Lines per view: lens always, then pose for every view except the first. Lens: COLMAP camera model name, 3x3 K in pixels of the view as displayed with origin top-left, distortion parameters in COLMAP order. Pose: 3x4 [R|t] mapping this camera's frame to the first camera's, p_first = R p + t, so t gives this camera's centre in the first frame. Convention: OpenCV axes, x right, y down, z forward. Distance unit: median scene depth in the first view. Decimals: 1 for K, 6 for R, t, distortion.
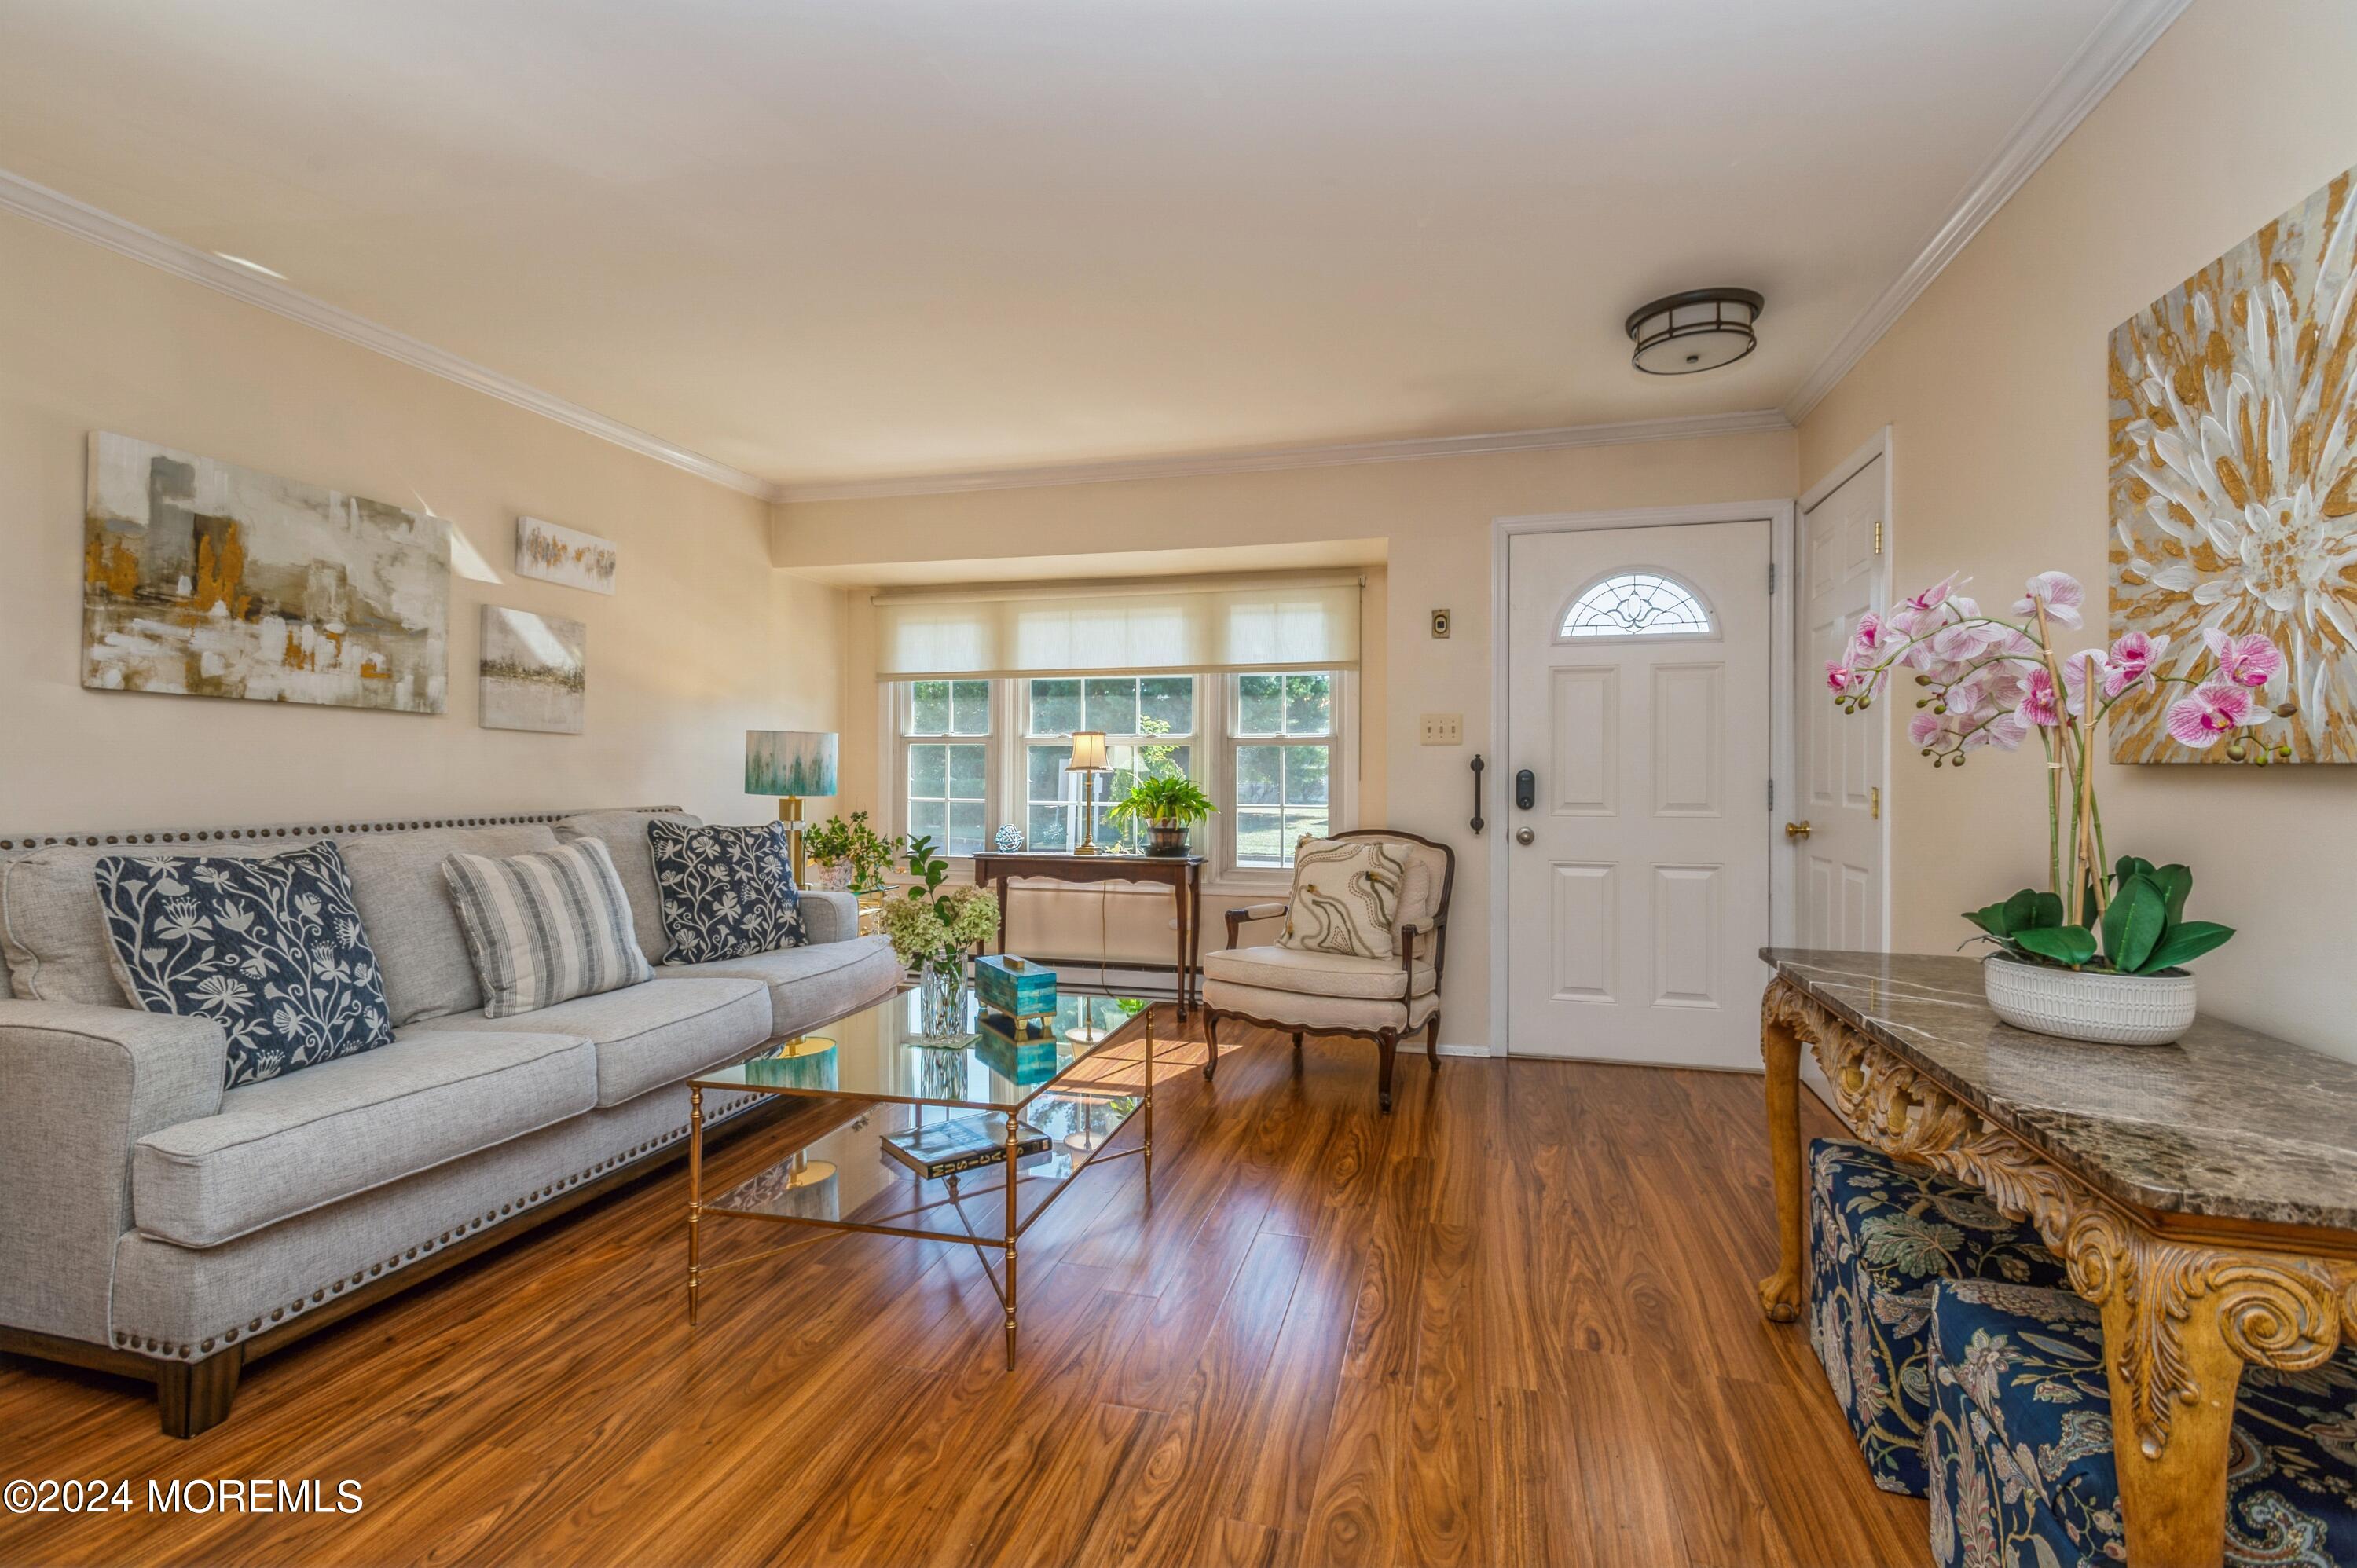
lens RADIAL K [[1092.7, 0, 1174.9], [0, 1092.7, 776.7], [0, 0, 1]] dist [0.024641, -0.011868]
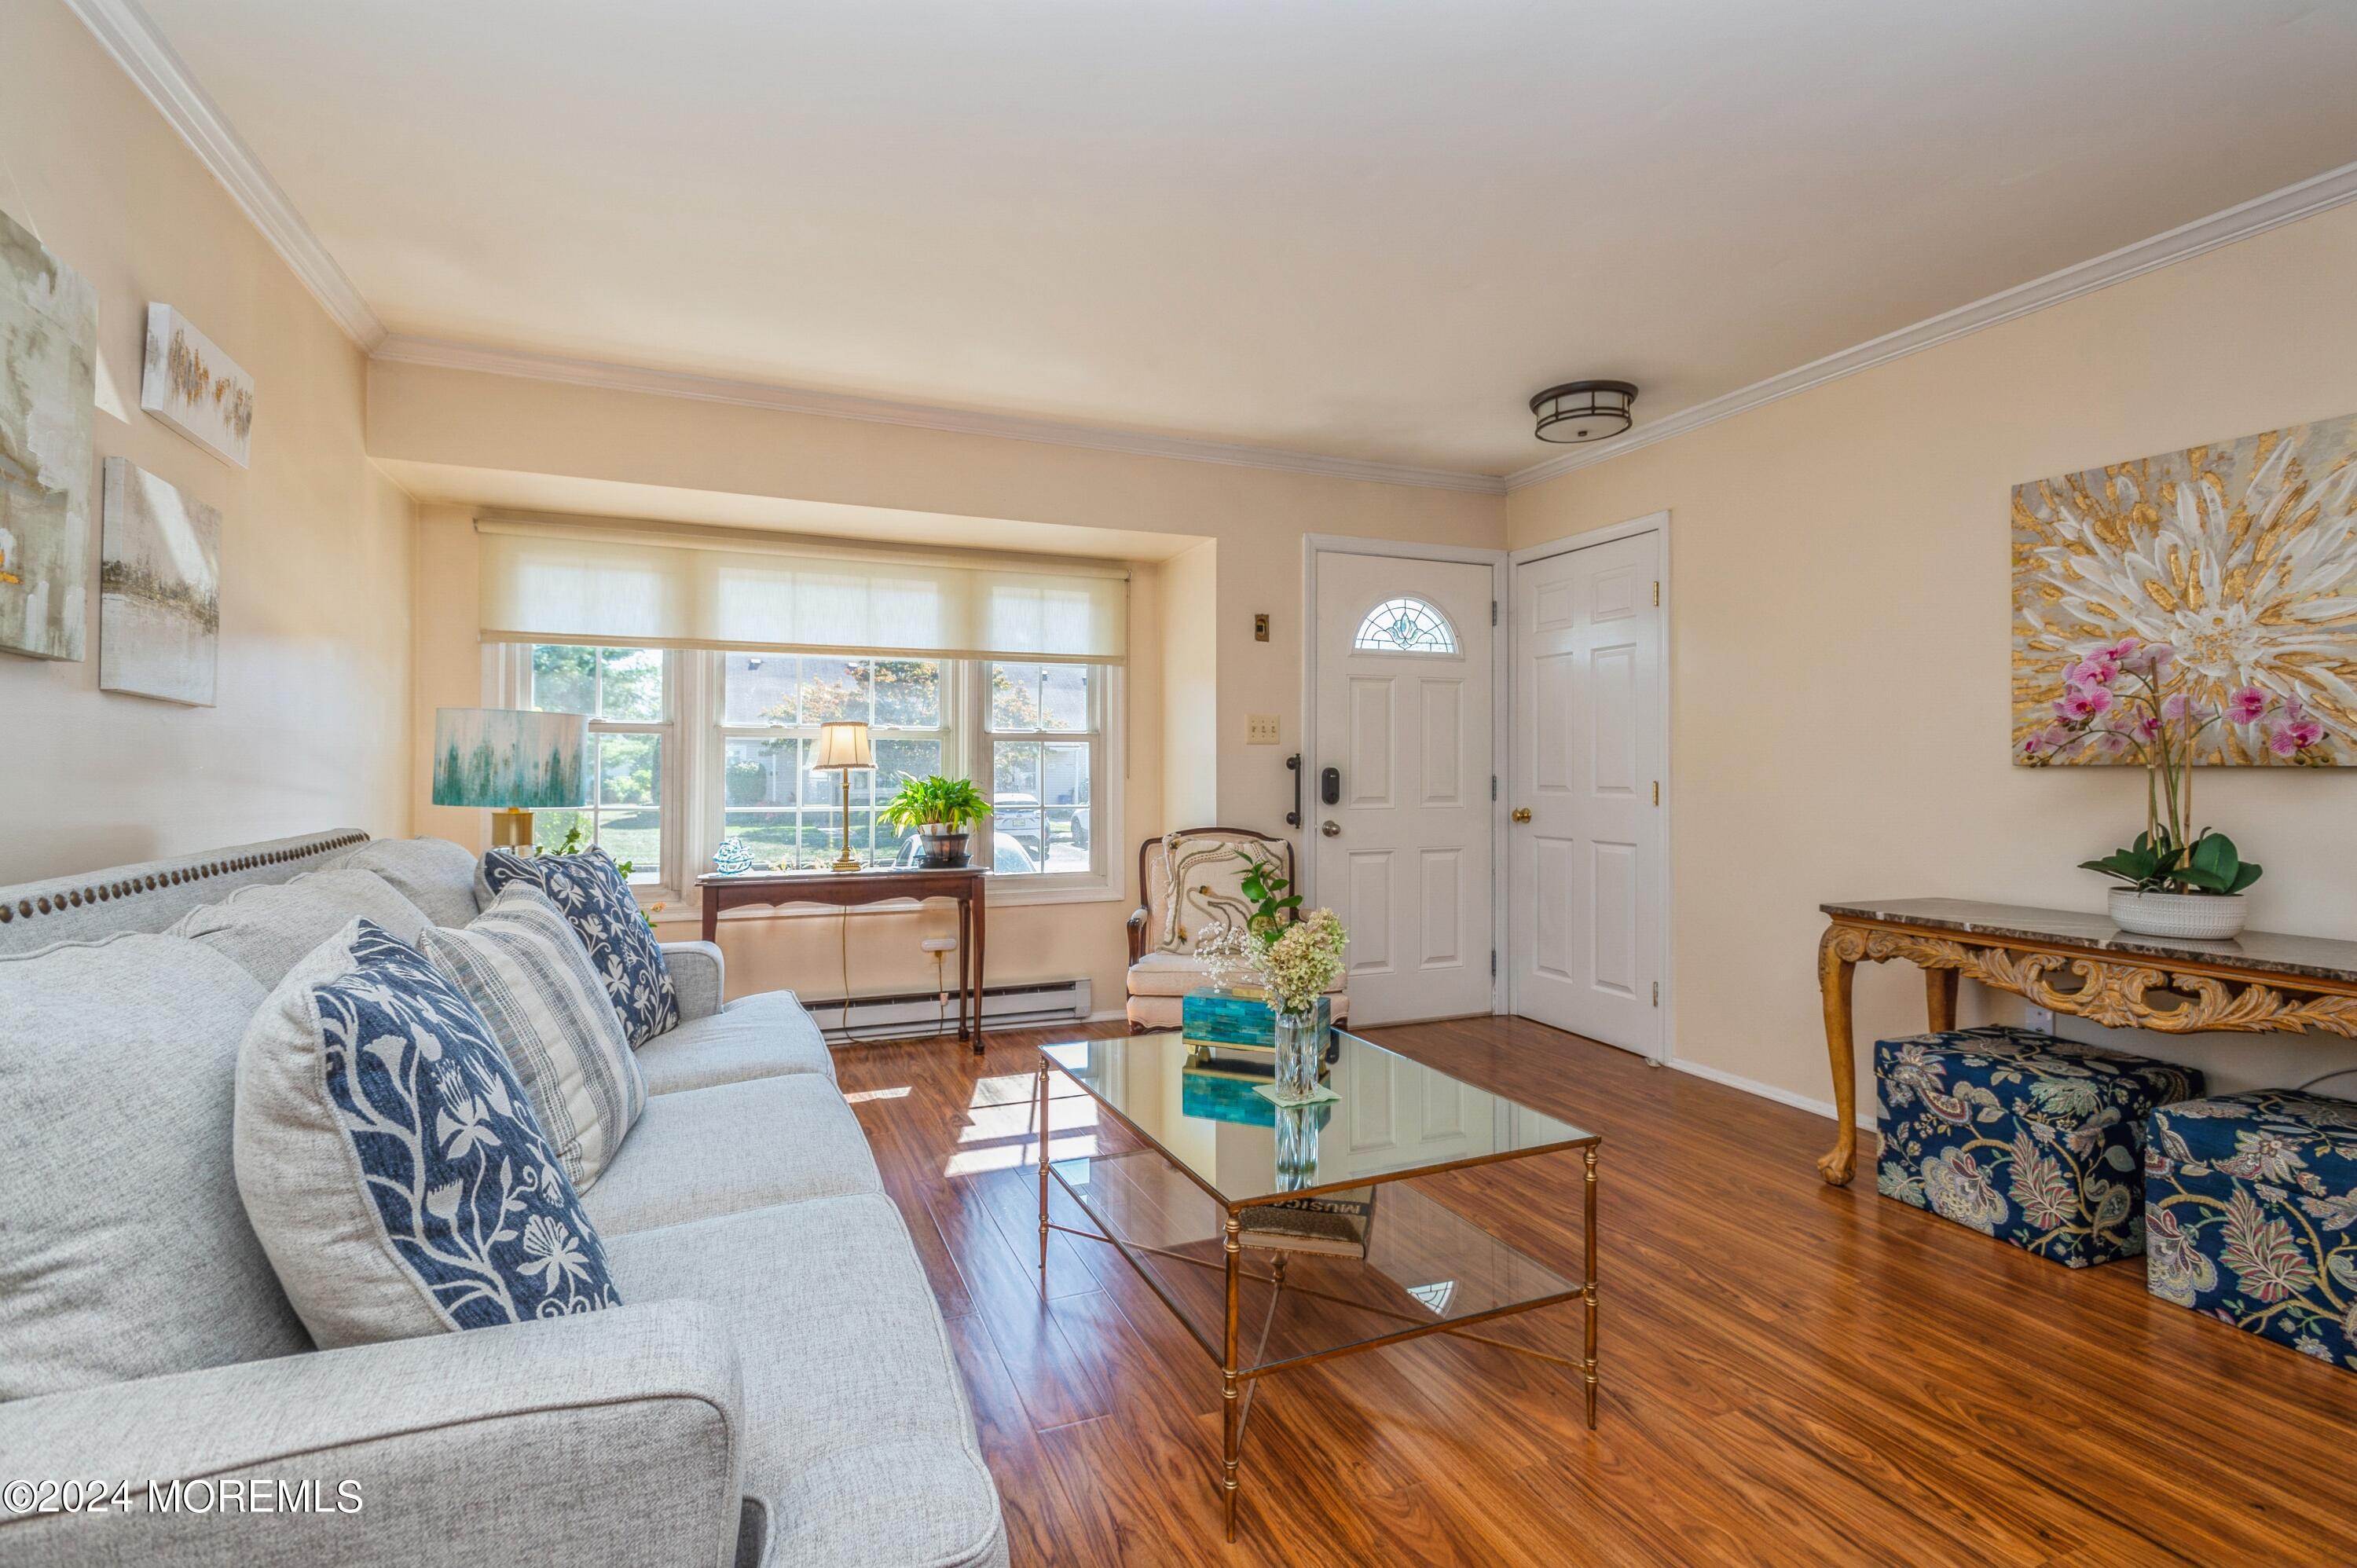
lens RADIAL K [[1095.8, 0, 1180.9], [0, 1095.8, 760.7], [0, 0, 1]] dist [0.024818, -0.010720]
pose [[0.786541, 0.002336, 0.617534, -0.538700], [0.004116, 0.999951, -0.009024, -0.004406], [-0.617524, 0.009640, 0.786493, 0.263876]]
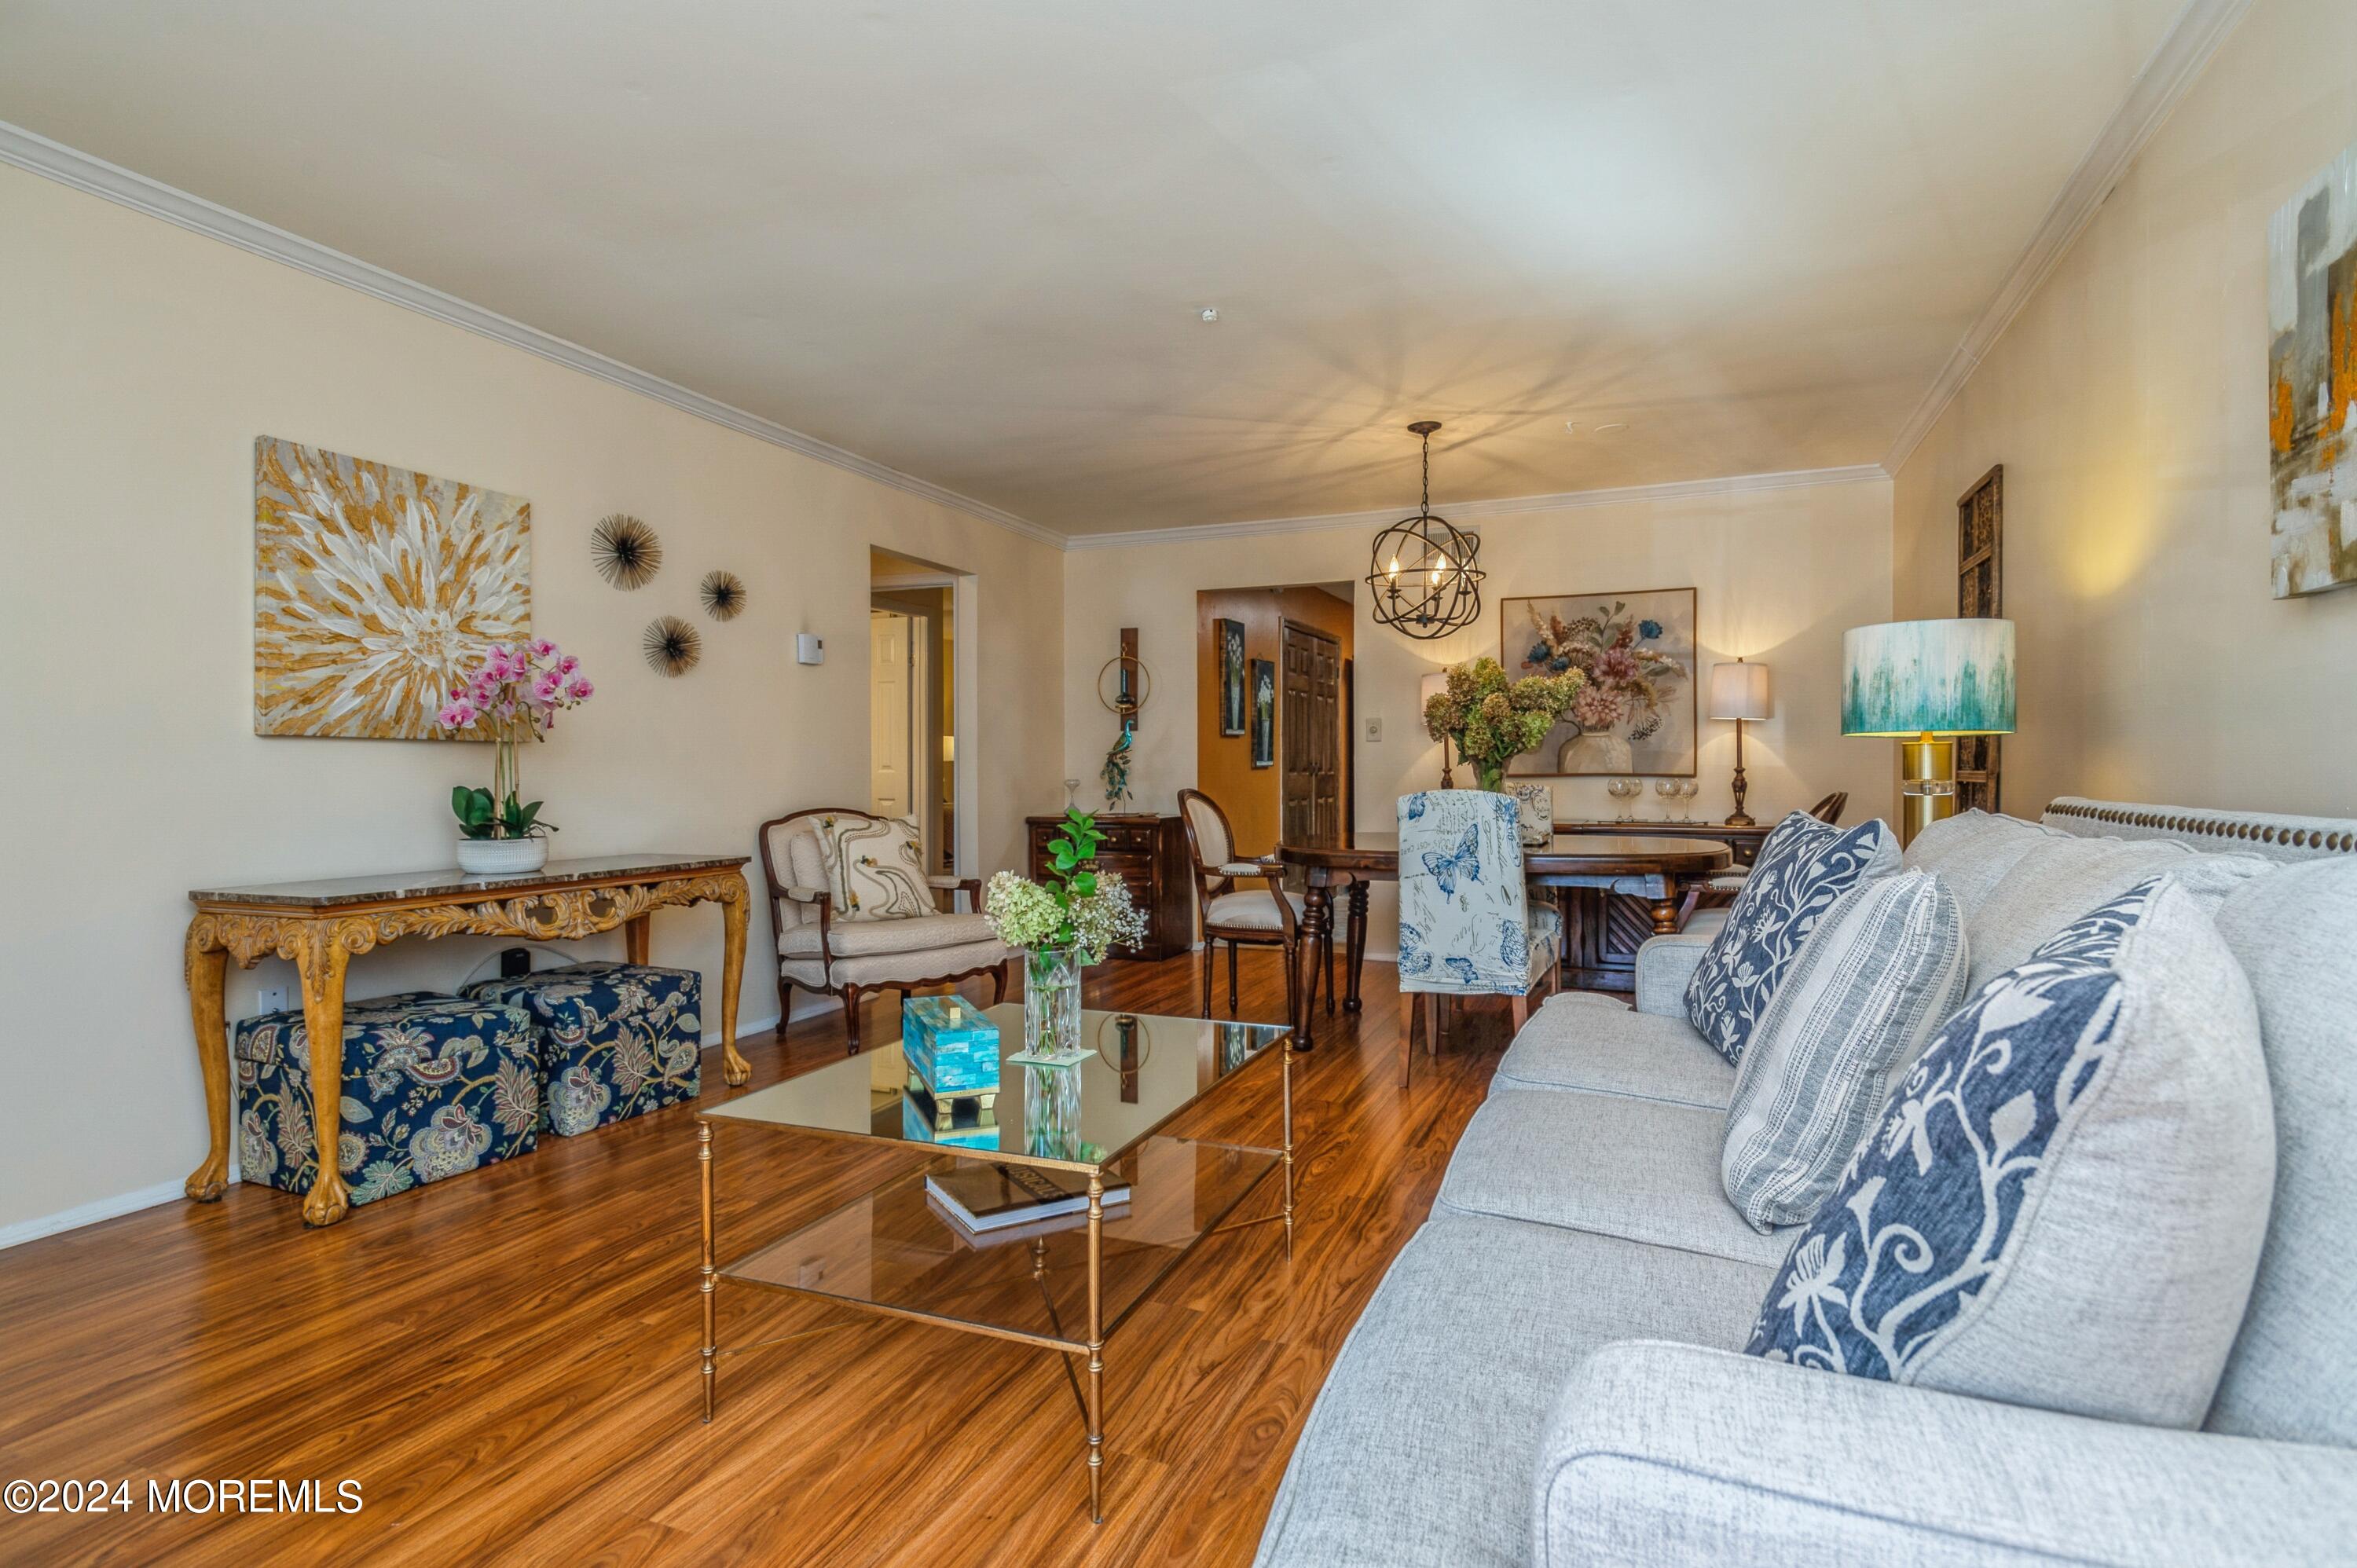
lens RADIAL K [[1191.7, 0, 1181.5], [0, 1191.7, 770.8], [0, 0, 1]] dist [0.011908, 0.000026]
pose [[-0.992044, -0.000314, 0.125890, -0.283526], [0.000357, 0.999986, 0.005310, 0.014806], [-0.125889, 0.005312, -0.992030, 1.263606]]
